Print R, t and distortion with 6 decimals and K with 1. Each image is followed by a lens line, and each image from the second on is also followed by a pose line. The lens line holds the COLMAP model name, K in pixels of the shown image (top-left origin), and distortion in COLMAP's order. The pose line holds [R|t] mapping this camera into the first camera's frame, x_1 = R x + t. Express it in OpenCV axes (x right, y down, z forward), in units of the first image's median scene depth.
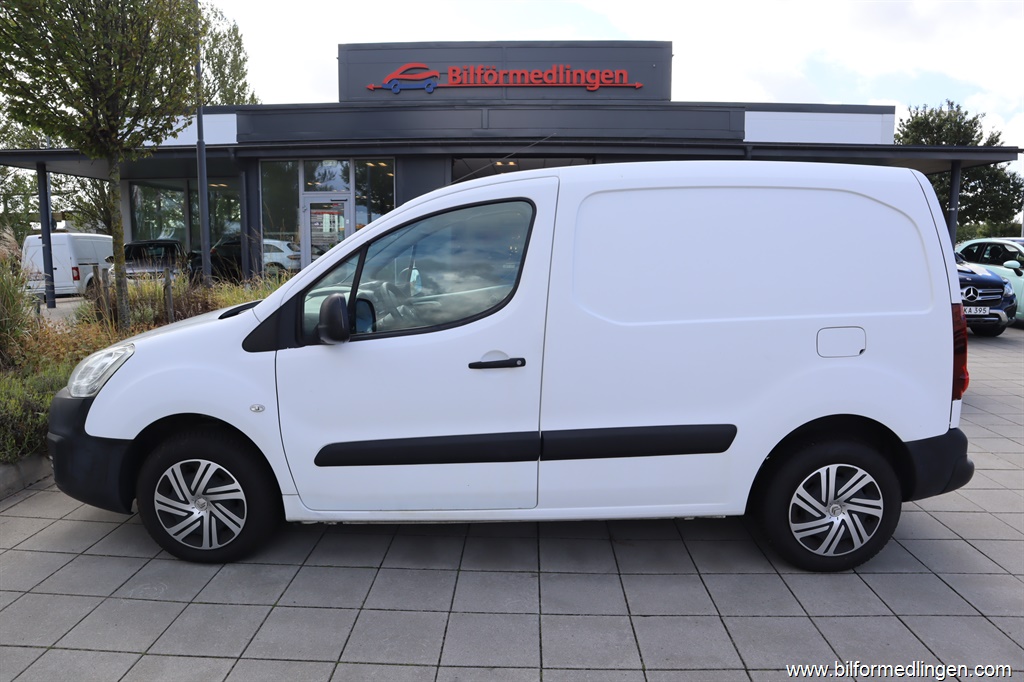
lens RADIAL K [[699.3, 0, 508.4], [0, 699.3, 338.9], [0, 0, 1]] dist [-0.118598, 0.064225]
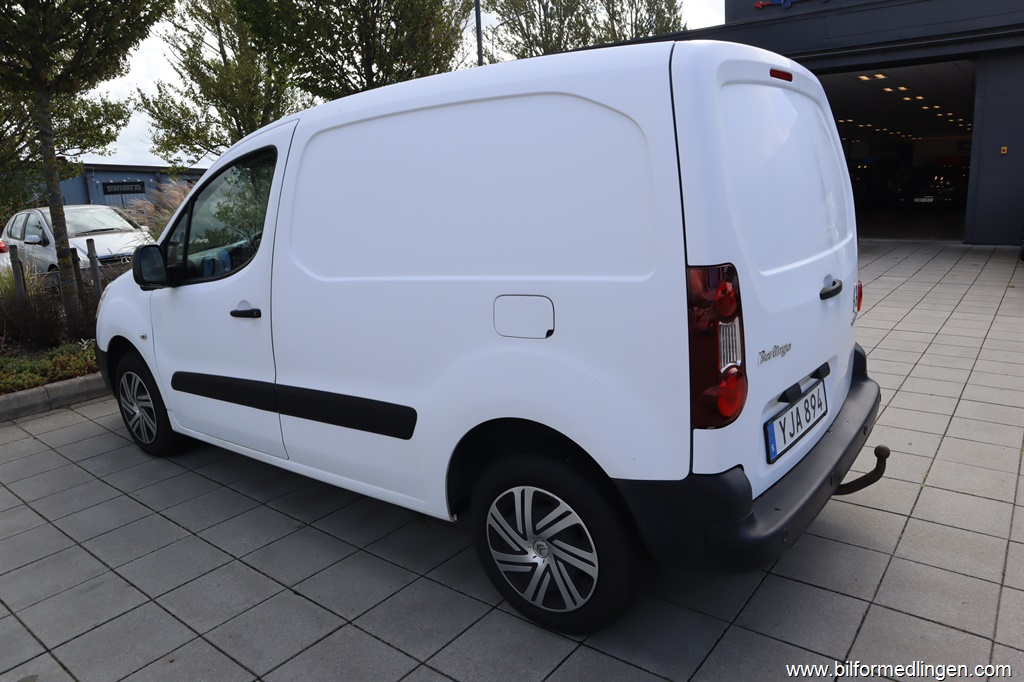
lens RADIAL K [[699.3, 0, 508.4], [0, 699.3, 338.9], [0, 0, 1]] dist [-0.118598, 0.064225]
pose [[0.805142, 0.090302, -0.586168, 0.864978], [-0.035128, 0.993867, 0.104859, -0.045233], [0.592041, -0.063835, 0.803375, 0.404165]]
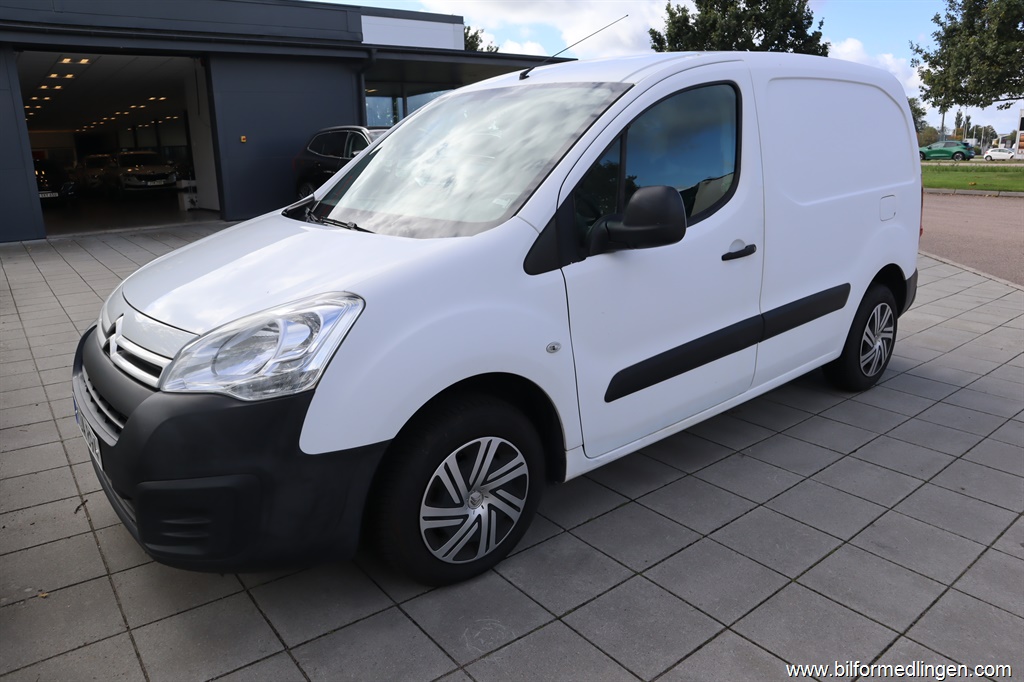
lens RADIAL K [[699.3, 0, 508.4], [0, 699.3, 338.9], [0, 0, 1]] dist [-0.118598, 0.064225]
pose [[0.770171, -0.187020, 0.609804, -0.855911], [0.110868, 0.980747, 0.160759, -0.036640], [-0.628128, -0.056204, 0.776077, 0.431687]]
